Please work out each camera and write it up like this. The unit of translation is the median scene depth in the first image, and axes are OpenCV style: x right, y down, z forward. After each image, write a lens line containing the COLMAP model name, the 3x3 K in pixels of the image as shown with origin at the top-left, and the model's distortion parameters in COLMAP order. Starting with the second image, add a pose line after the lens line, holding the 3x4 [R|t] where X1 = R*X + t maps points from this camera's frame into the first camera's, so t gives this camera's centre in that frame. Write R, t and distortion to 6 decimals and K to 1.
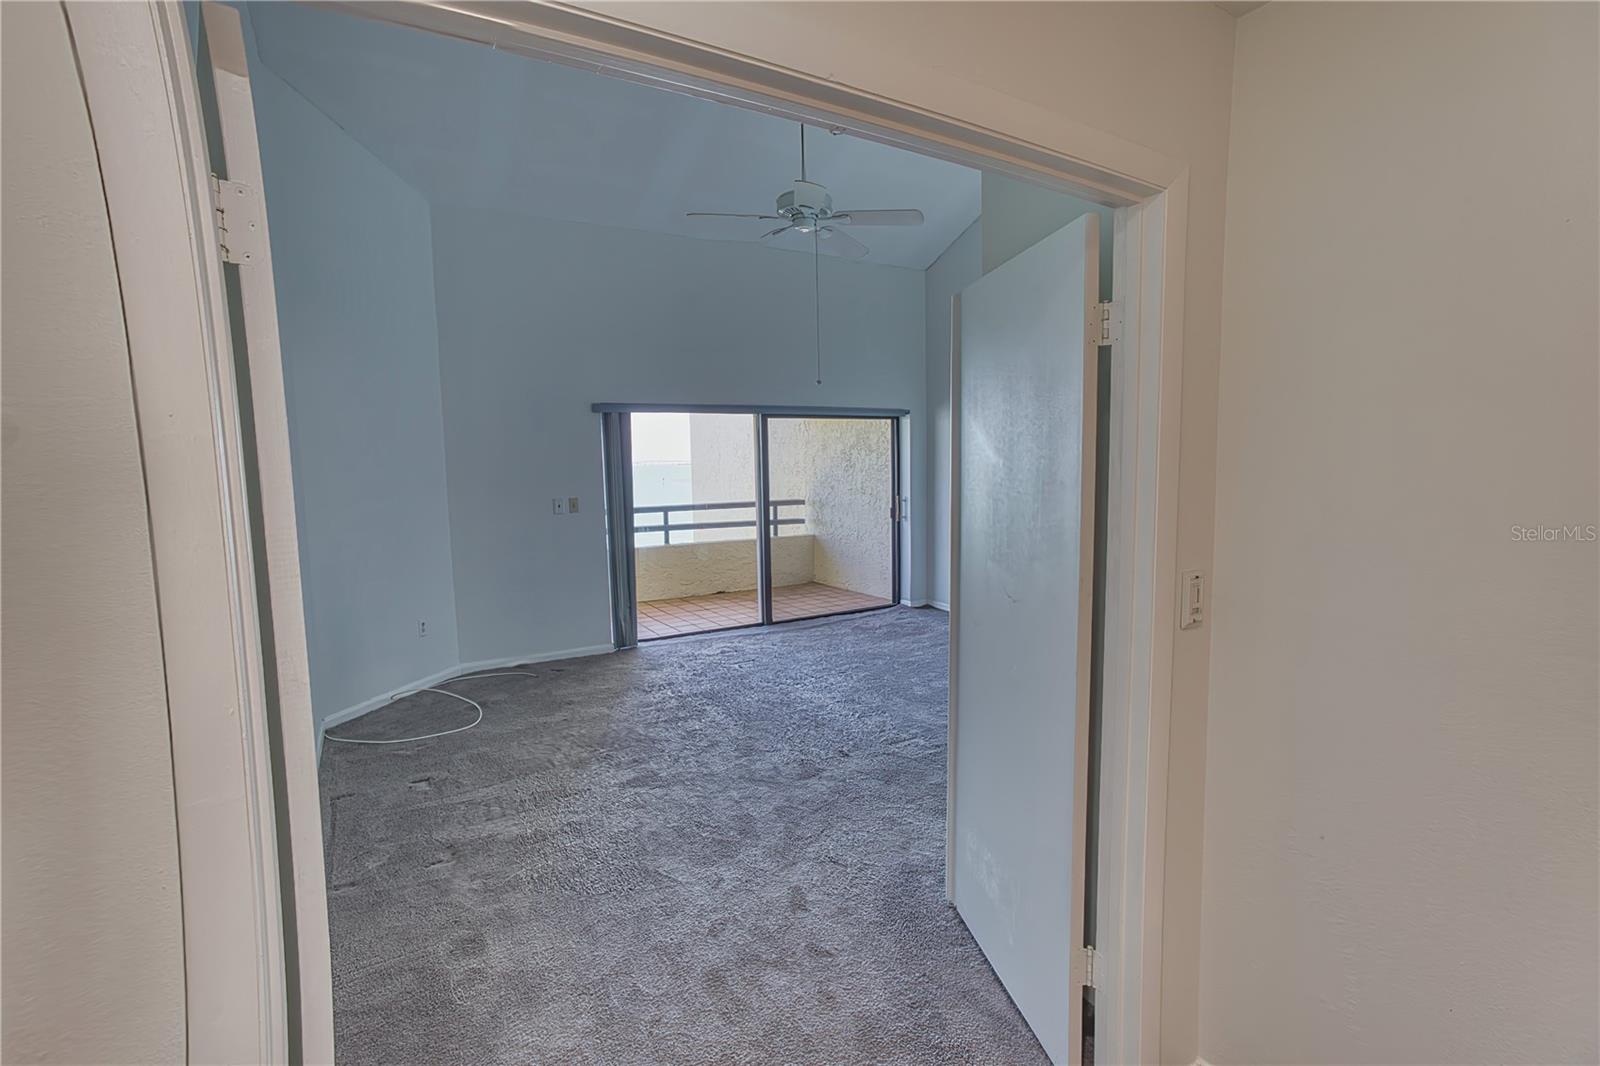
lens RADIAL K [[779.3, 0, 787.4], [0, 779.3, 529.9], [0, 0, 1]] dist [-0.051554, 0.000212]
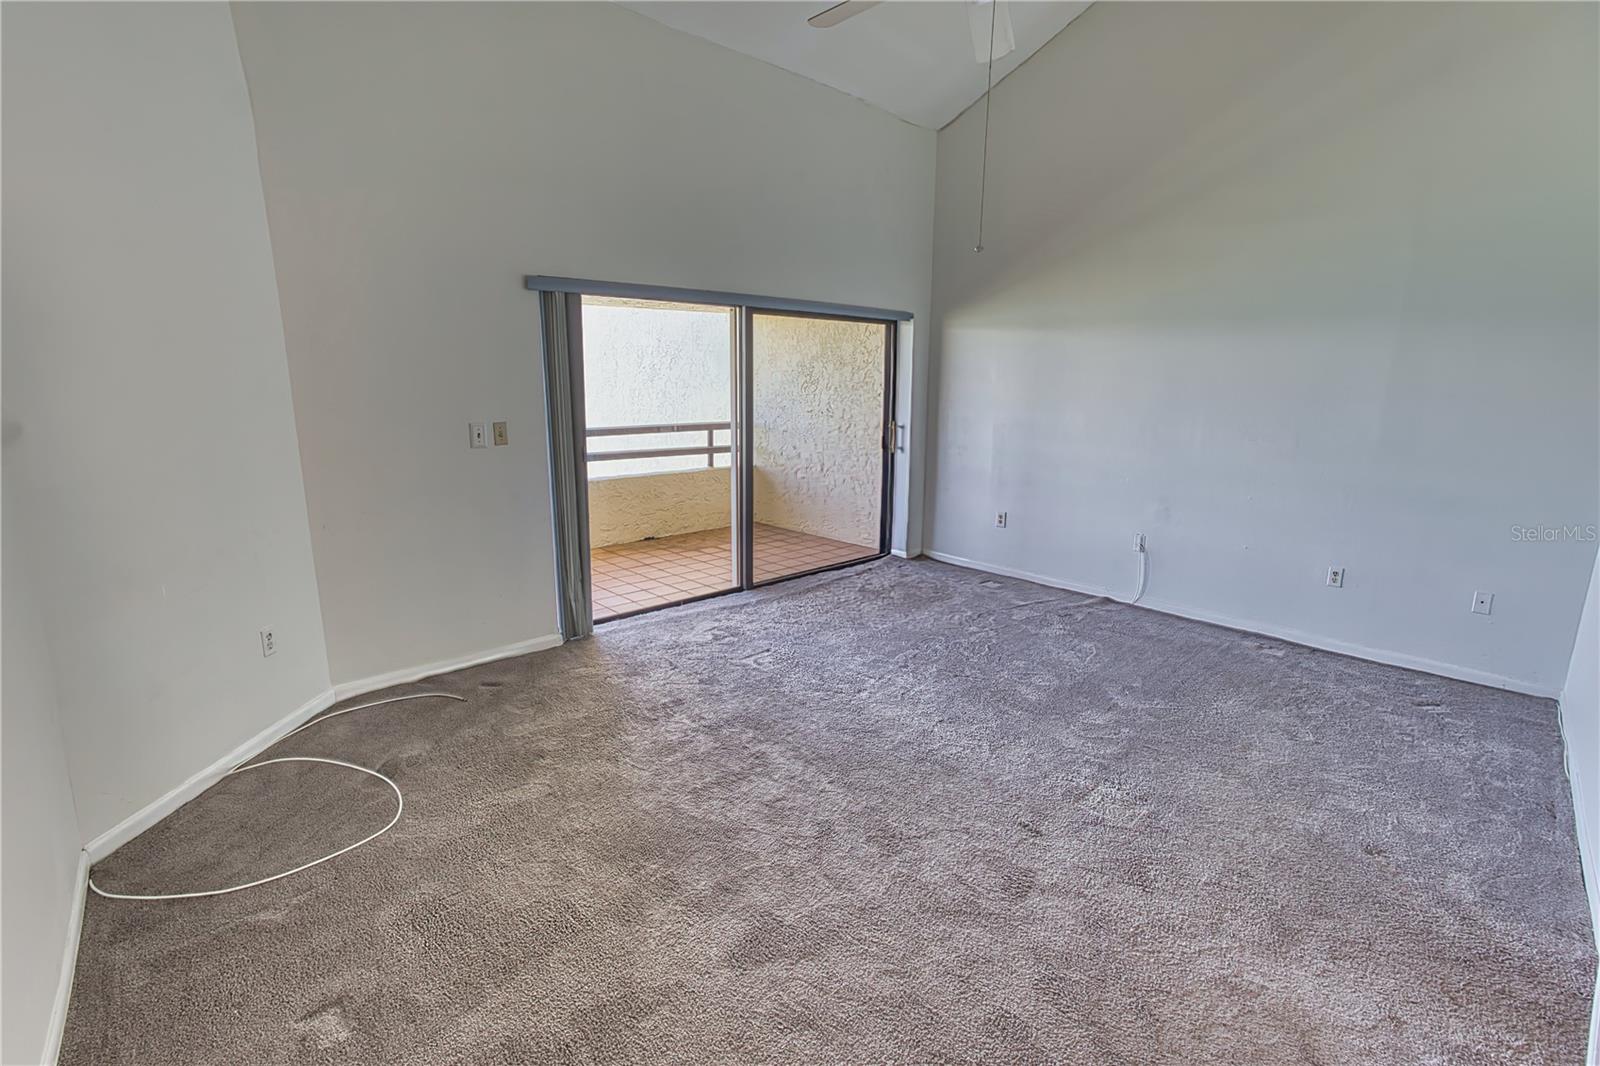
lens RADIAL K [[750.8, 0, 774.4], [0, 750.8, 533.9], [0, 0, 1]] dist [-0.057376, 0.030389]
pose [[0.974447, -0.020079, 0.223718, -0.188785], [-0.006449, 0.993085, 0.117221, -0.022576], [-0.224524, -0.115669, 0.967579, 0.324118]]
